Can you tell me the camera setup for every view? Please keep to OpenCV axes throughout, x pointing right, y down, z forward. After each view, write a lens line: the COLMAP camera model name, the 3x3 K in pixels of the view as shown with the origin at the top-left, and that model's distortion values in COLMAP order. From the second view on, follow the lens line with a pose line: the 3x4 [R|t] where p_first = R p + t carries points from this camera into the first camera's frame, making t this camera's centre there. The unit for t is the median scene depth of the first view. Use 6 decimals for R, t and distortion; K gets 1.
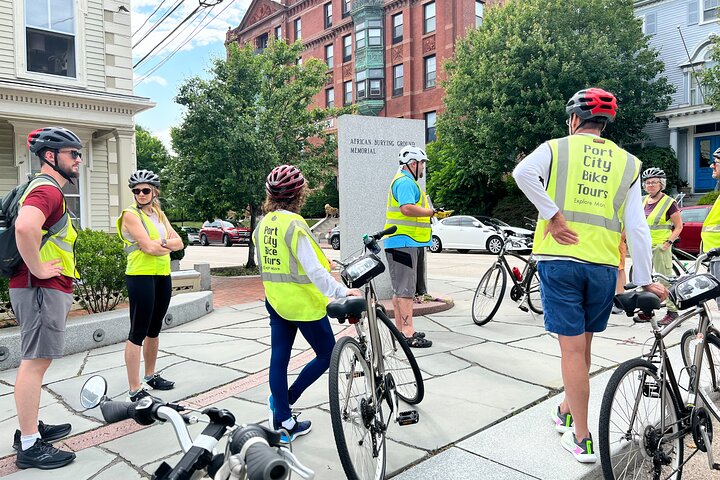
lens RADIAL K [[576.8, 0, 360.0], [0, 576.8, 240.0], [0, 0, 1]] dist [0.037074, -0.036299]
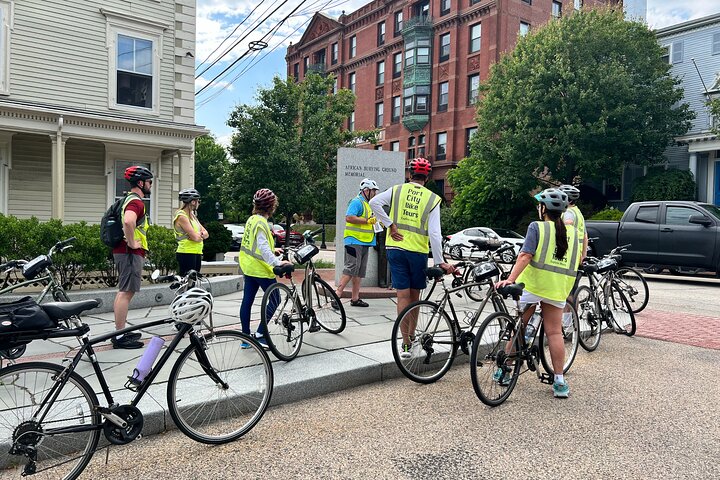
lens RADIAL K [[576.8, 0, 360.0], [0, 576.8, 240.0], [0, 0, 1]] dist [0.037074, -0.036299]
pose [[0.994566, 0.041392, -0.095521, 0.047106], [-0.042622, 0.999032, -0.010875, 0.003521], [0.094979, 0.014887, 0.995368, -0.103037]]
